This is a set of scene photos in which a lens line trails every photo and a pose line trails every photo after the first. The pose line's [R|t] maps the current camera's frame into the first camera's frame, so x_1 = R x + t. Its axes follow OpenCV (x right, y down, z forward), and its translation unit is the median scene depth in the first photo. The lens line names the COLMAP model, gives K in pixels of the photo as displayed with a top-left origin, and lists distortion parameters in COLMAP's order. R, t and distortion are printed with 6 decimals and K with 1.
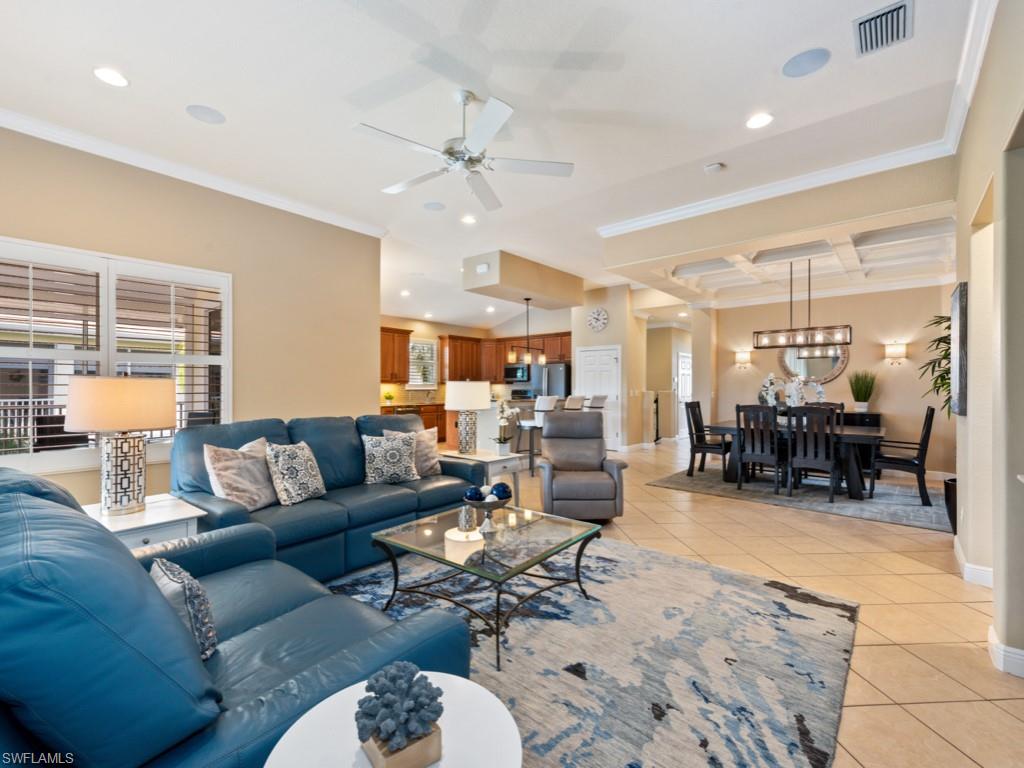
lens RADIAL K [[449.1, 0, 509.1], [0, 449.1, 387.0], [0, 0, 1]] dist [0.010776, -0.000786]
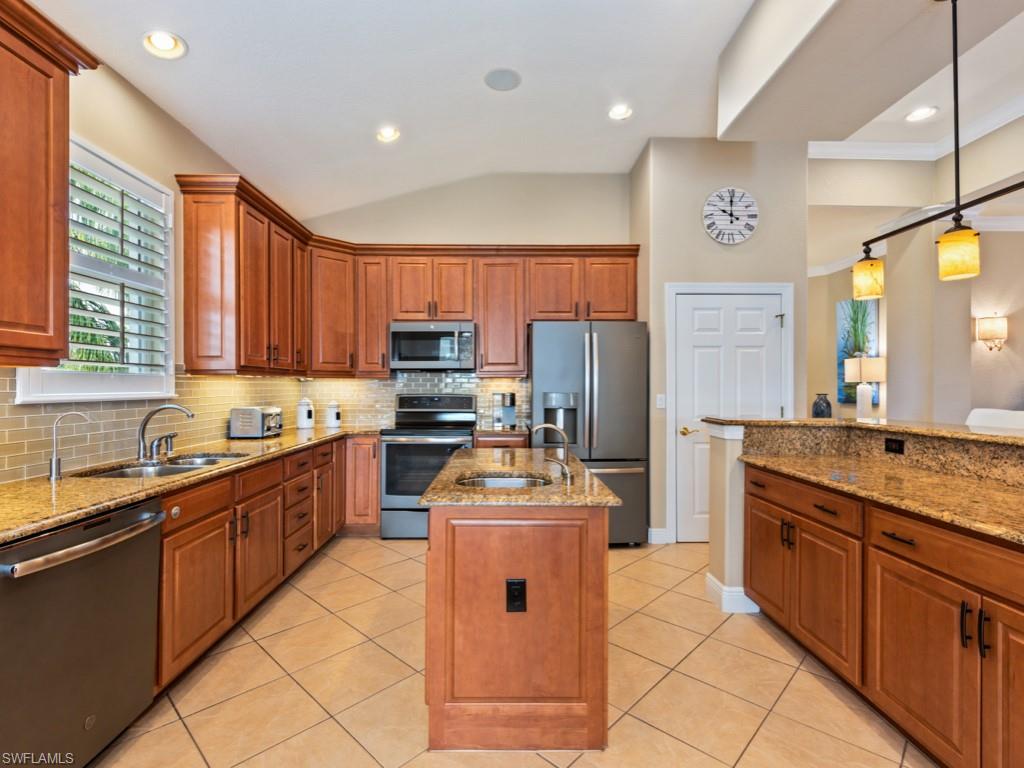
lens RADIAL K [[492.2, 0, 509.6], [0, 492.2, 387.8], [0, 0, 1]] dist [0.002448, 0.000238]
pose [[0.747703, -0.004196, 0.664020, -0.739265], [0.002903, 0.999991, 0.003049, -0.001260], [-0.664027, -0.000352, 0.747708, 2.502421]]
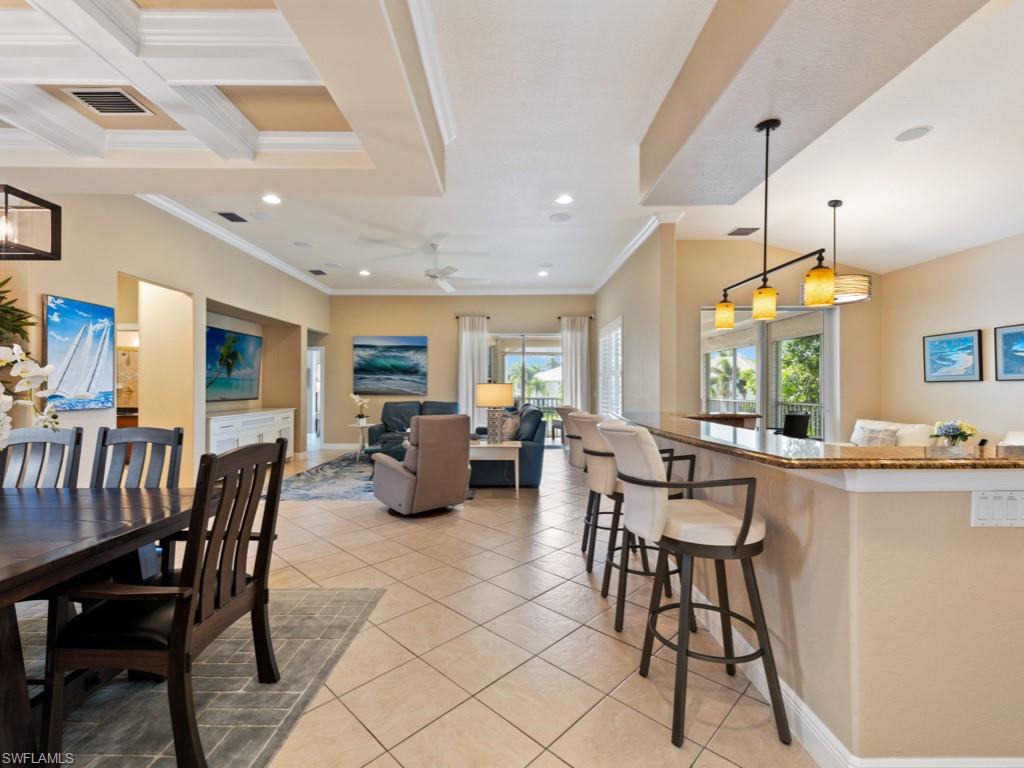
lens RADIAL K [[456.0, 0, 507.0], [0, 456.0, 386.9], [0, 0, 1]] dist [0.025428, -0.009330]
pose [[-0.760213, -0.004434, -0.649658, 1.059791], [-0.005777, 0.999983, -0.000065, -0.006173], [0.649648, 0.003704, -0.760226, 2.952931]]
